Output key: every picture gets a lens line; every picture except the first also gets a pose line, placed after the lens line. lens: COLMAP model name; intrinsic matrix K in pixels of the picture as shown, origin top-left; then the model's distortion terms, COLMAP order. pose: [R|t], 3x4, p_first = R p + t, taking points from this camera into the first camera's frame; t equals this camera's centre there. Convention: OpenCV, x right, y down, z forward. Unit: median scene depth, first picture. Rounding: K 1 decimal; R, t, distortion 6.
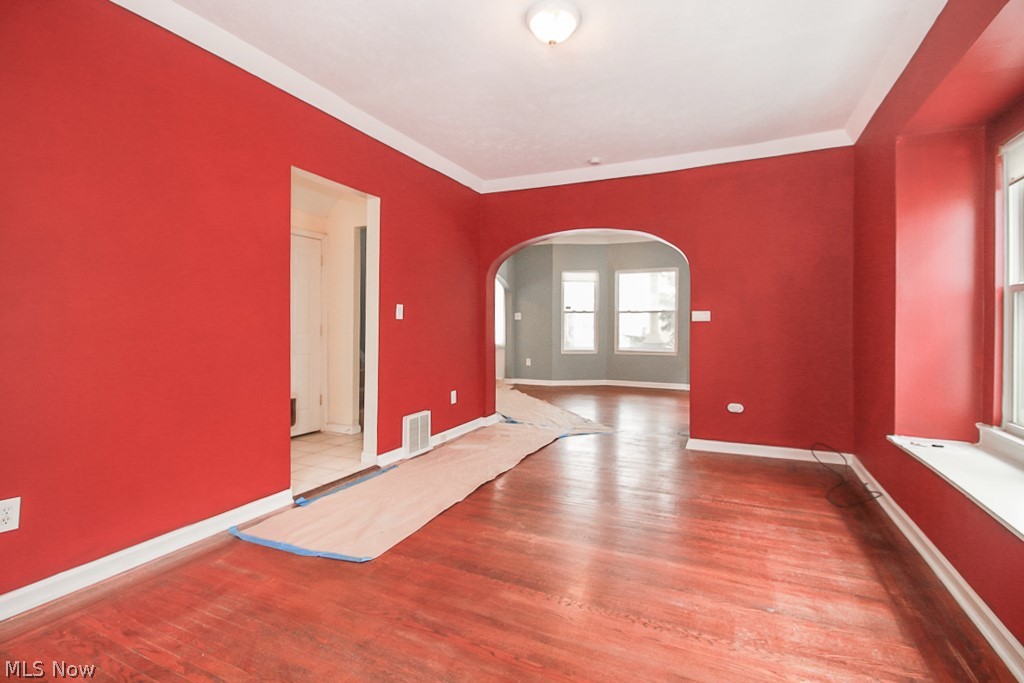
lens RADIAL K [[484.2, 0, 498.8], [0, 484.2, 321.2], [0, 0, 1]] dist [-0.000515, -0.001014]
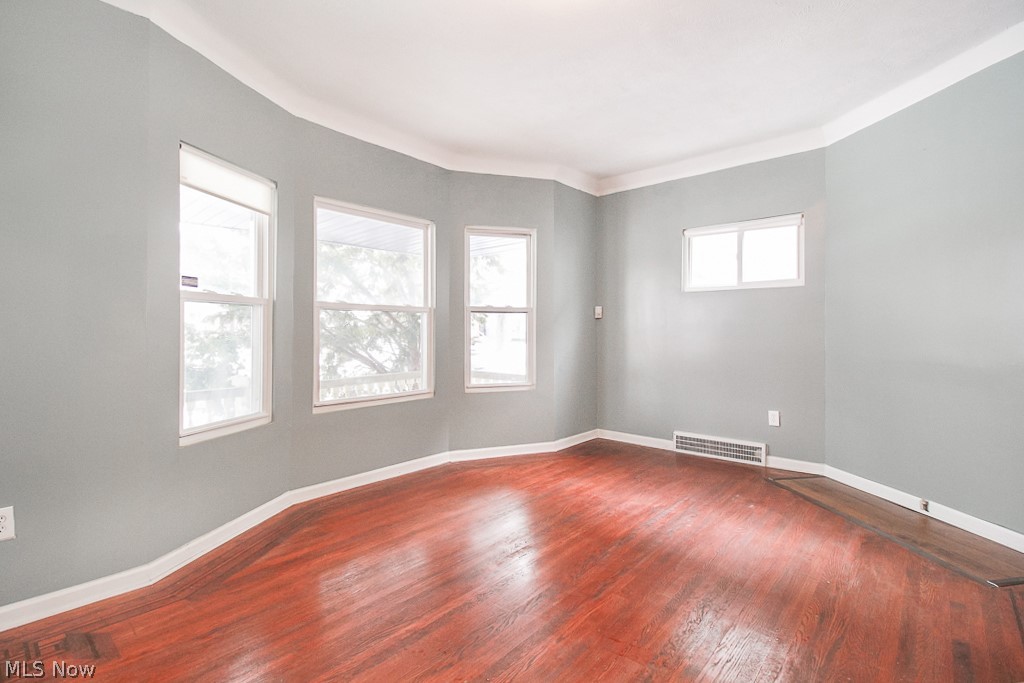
lens RADIAL K [[475.4, 0, 516.0], [0, 475.4, 332.3], [0, 0, 1]] dist [0.001993, -0.000937]
pose [[0.259223, -0.004366, 0.965808, -0.177616], [0.001489, 0.999990, 0.004121, 0.003439], [-0.965816, 0.000370, 0.259227, 1.670202]]
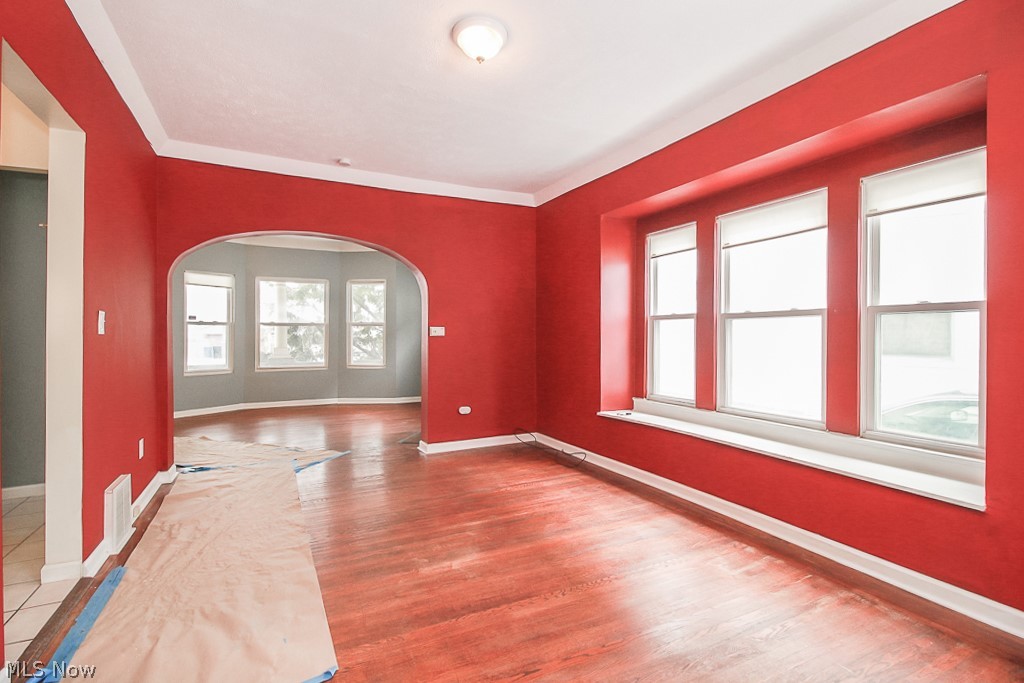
lens RADIAL K [[492.0, 0, 515.3], [0, 492.0, 336.8], [0, 0, 1]] dist [0.002149, -0.000225]
pose [[0.600429, -0.004414, 0.799666, -0.418471], [-0.001548, 0.999976, 0.006682, -0.006460], [-0.799677, -0.005251, 0.600408, 0.209784]]
